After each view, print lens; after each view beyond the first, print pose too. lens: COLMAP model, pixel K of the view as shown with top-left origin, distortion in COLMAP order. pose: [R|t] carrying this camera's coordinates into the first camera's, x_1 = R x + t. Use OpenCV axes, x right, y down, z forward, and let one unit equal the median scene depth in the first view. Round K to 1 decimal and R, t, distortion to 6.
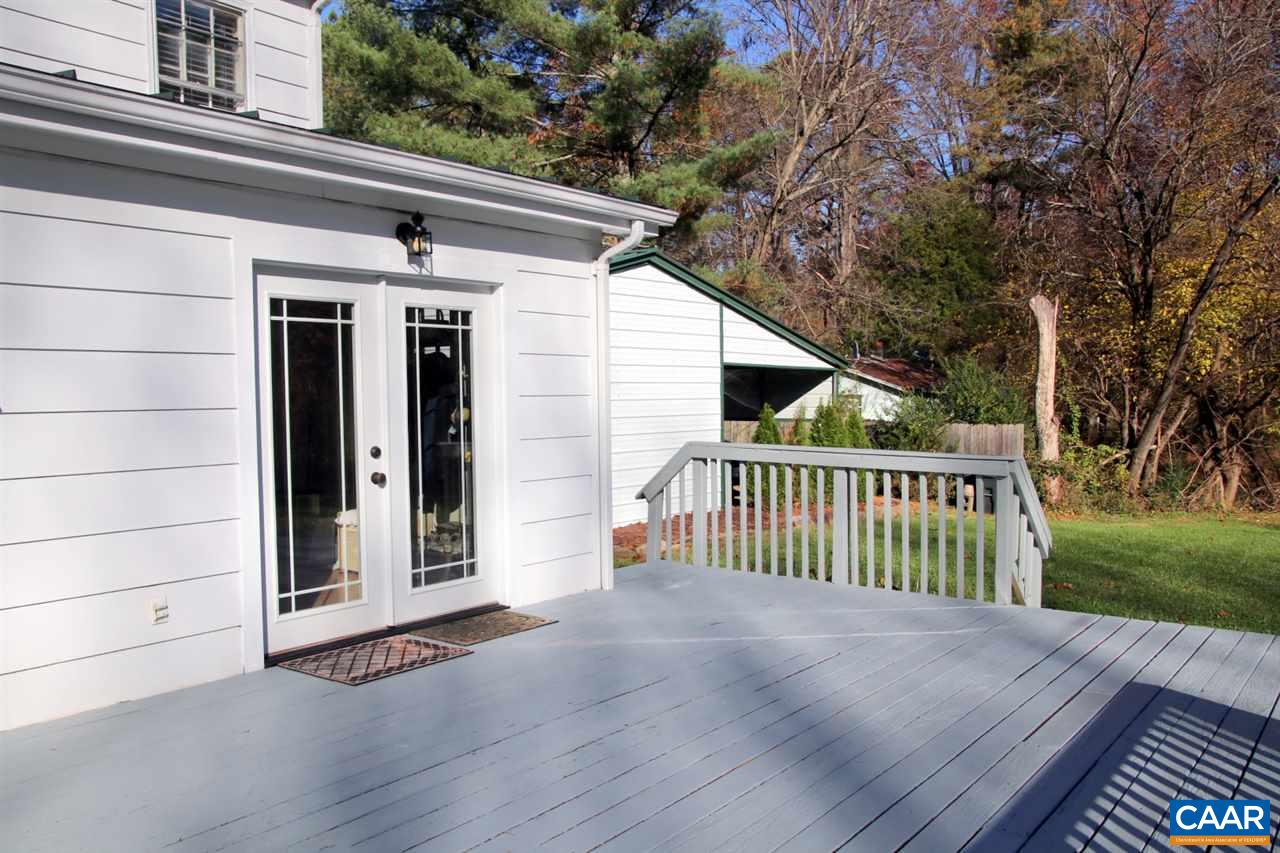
lens RADIAL K [[1088.9, 0, 630.2], [0, 1088.9, 431.3], [0, 0, 1]] dist [-0.073652, 0.017013]
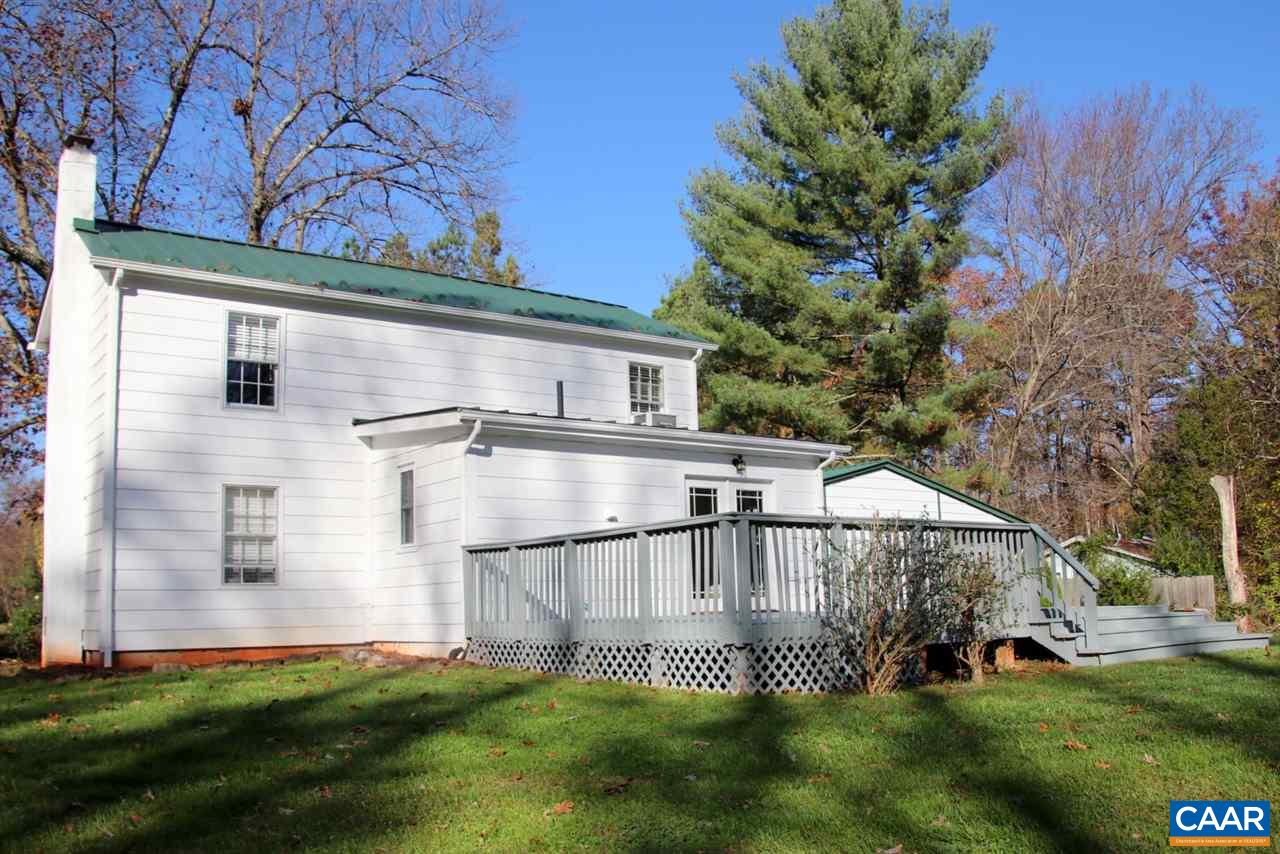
lens RADIAL K [[1088.9, 0, 635.5], [0, 1088.9, 432.3], [0, 0, 1]] dist [-0.073652, 0.017013]
pose [[0.953660, -0.061282, -0.294581, 0.131182], [0.003174, 0.981034, -0.193810, 0.098251], [0.300871, 0.183894, 0.935767, -0.595783]]
